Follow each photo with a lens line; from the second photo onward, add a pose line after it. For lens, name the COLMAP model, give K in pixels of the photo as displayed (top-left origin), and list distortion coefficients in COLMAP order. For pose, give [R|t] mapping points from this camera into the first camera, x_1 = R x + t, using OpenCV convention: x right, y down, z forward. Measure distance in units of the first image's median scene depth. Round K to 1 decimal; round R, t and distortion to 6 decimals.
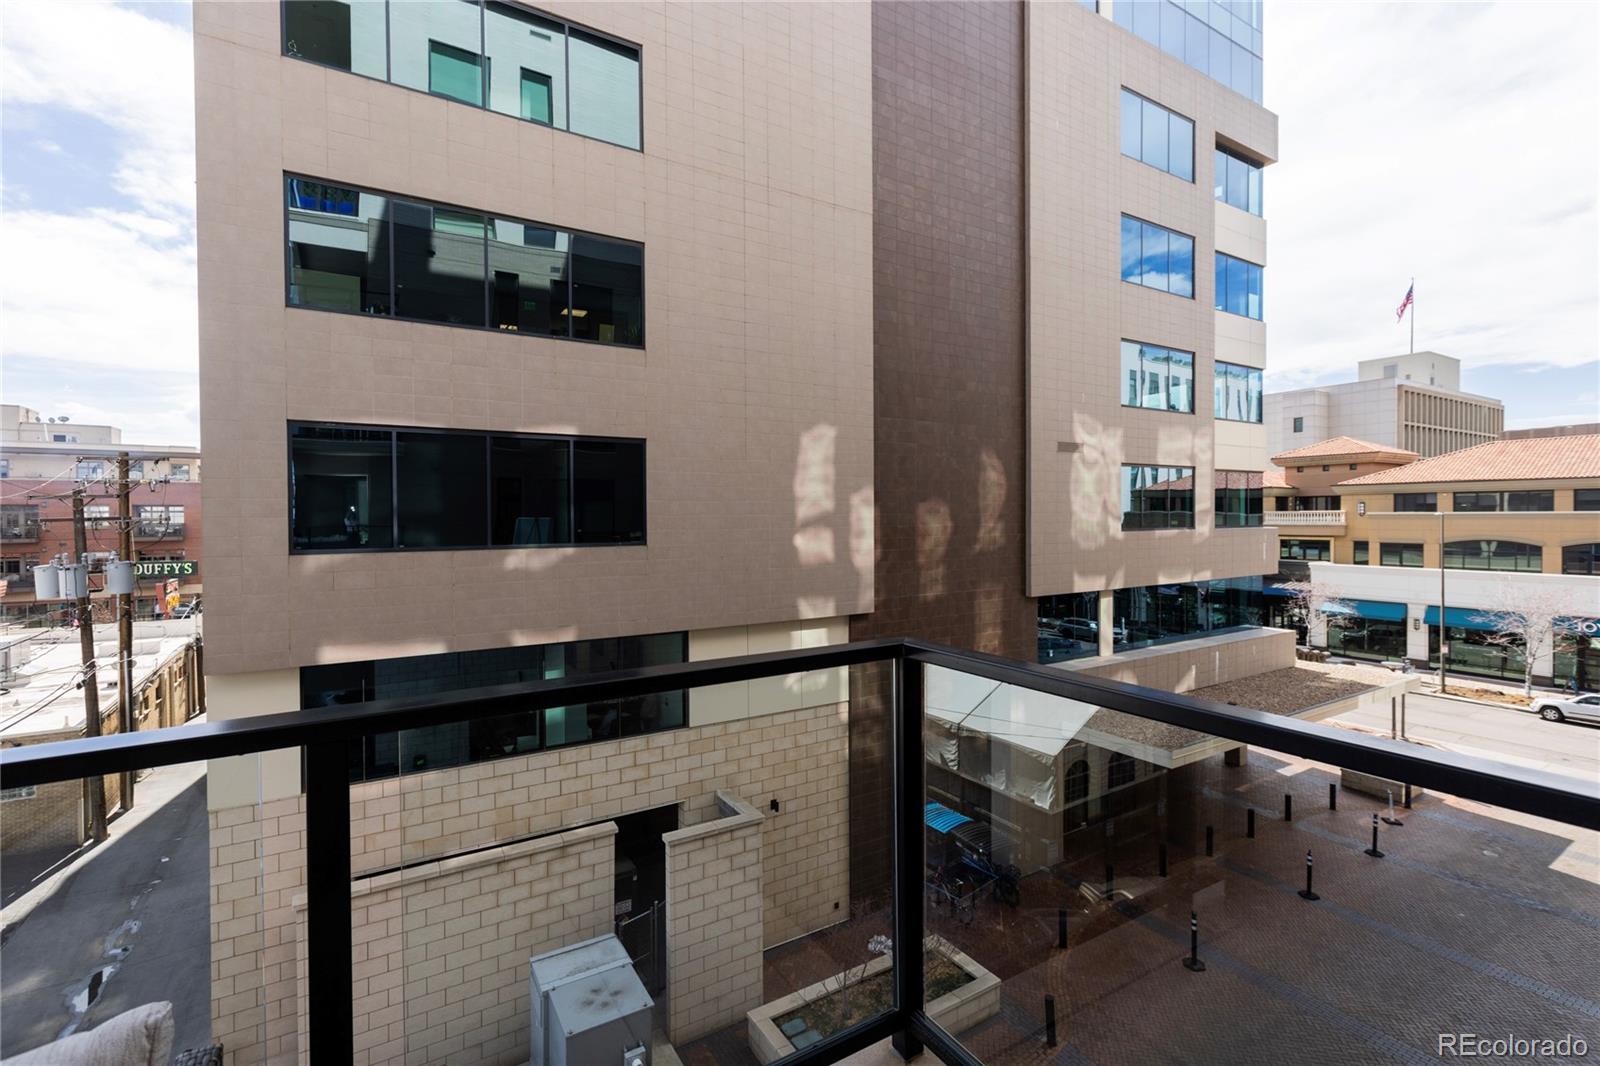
lens RADIAL K [[731.1, 0, 800.0], [0, 731.1, 527.0], [0, 0, 1]] dist [0.005208, -0.000185]
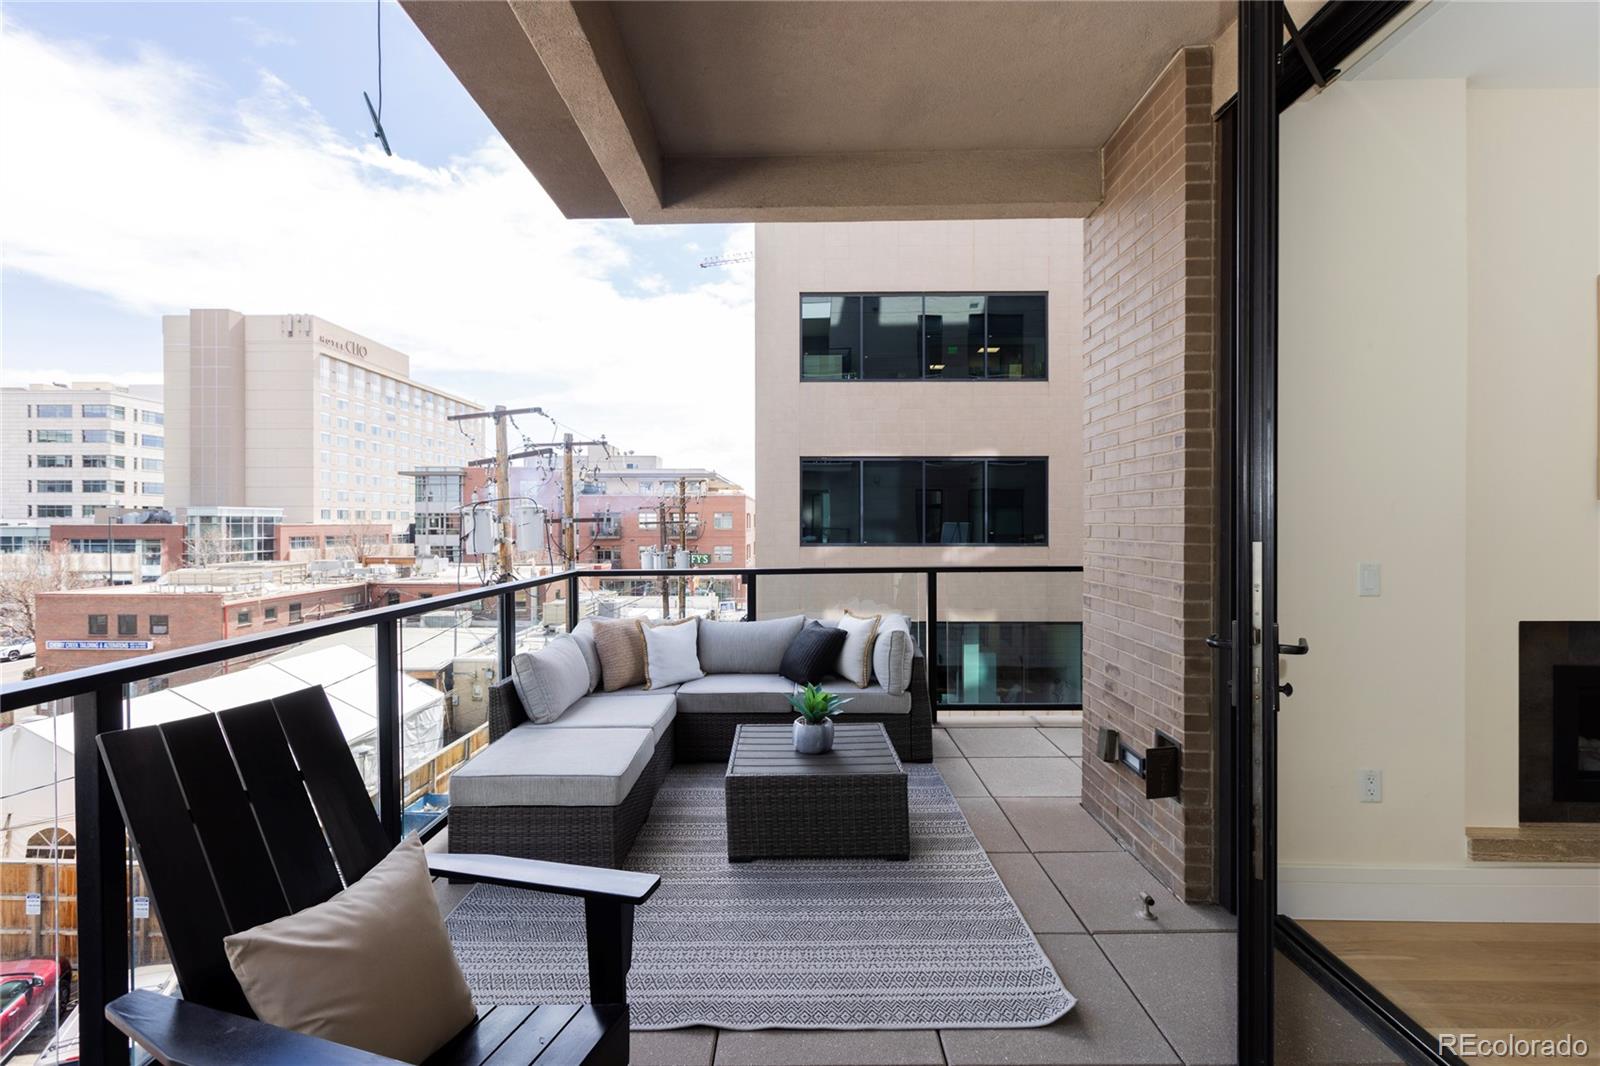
lens RADIAL K [[731.1, 0, 793.3], [0, 731.1, 525.4], [0, 0, 1]] dist [0.005208, -0.000185]
pose [[0.849423, 0.005743, -0.527681, 0.062723], [-0.010639, 0.999924, -0.006244, 0.002945], [0.527605, 0.010917, 0.849419, -0.218510]]
